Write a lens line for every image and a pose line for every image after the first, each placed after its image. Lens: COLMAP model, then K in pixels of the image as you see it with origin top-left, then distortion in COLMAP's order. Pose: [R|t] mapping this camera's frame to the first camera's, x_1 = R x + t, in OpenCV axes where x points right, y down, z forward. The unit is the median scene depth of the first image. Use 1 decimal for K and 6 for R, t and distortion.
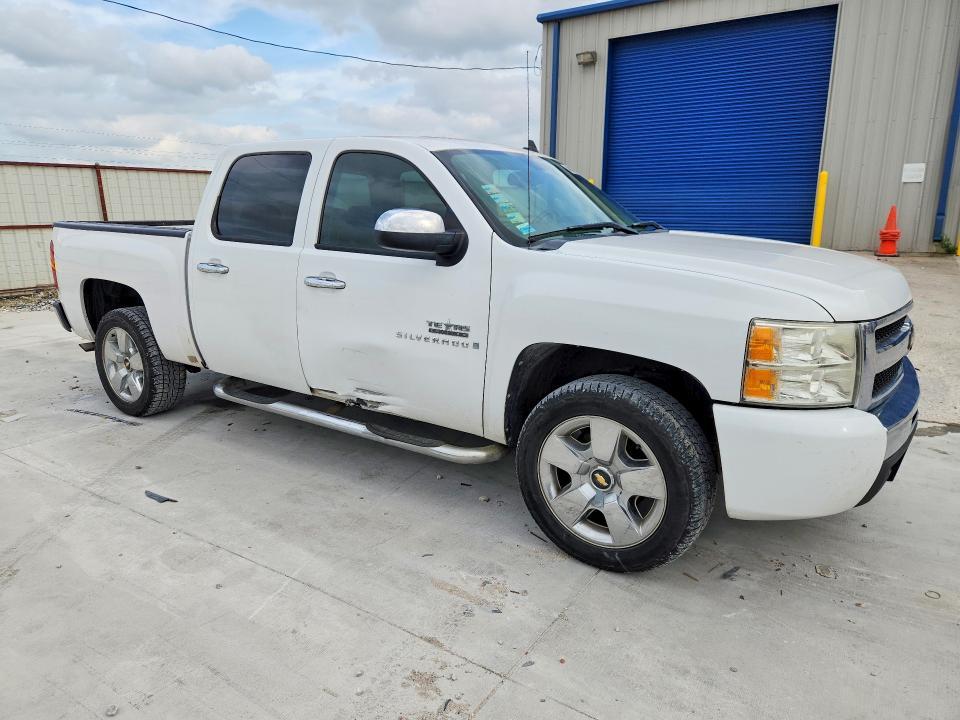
lens RADIAL K [[762.4, 0, 480.0], [0, 762.4, 360.0], [0, 0, 1]] dist [0.025334, -0.001636]
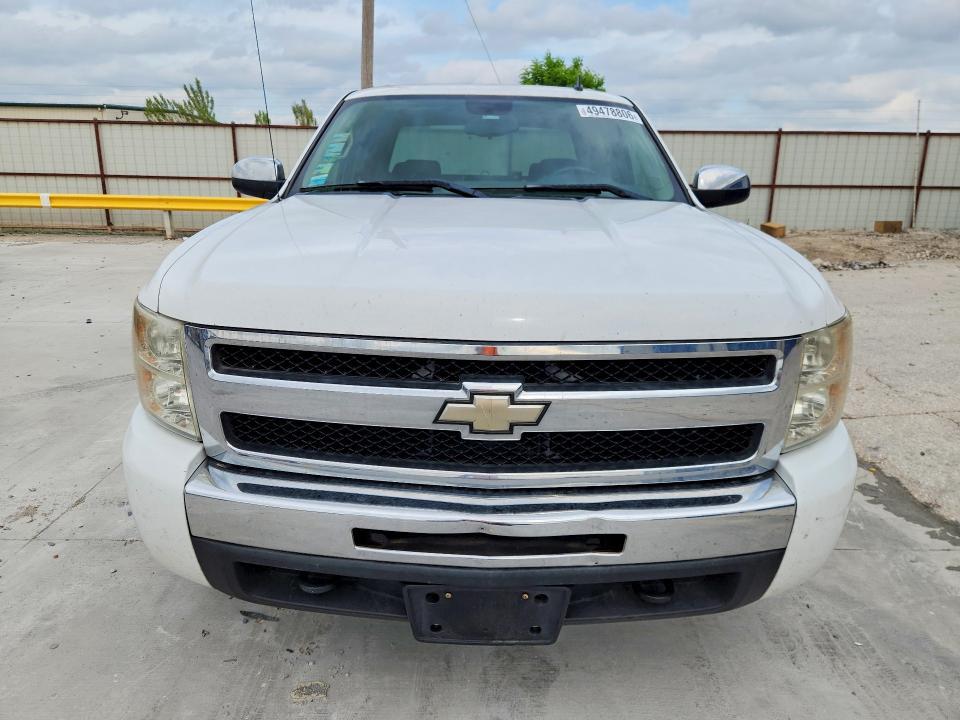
lens RADIAL K [[762.4, 0, 480.0], [0, 762.4, 360.0], [0, 0, 1]] dist [0.025334, -0.001636]
pose [[0.464805, 0.234623, -0.853761, 0.232157], [-0.201680, 0.966959, 0.155933, -0.033790], [0.862138, 0.099708, 0.496766, 0.169853]]
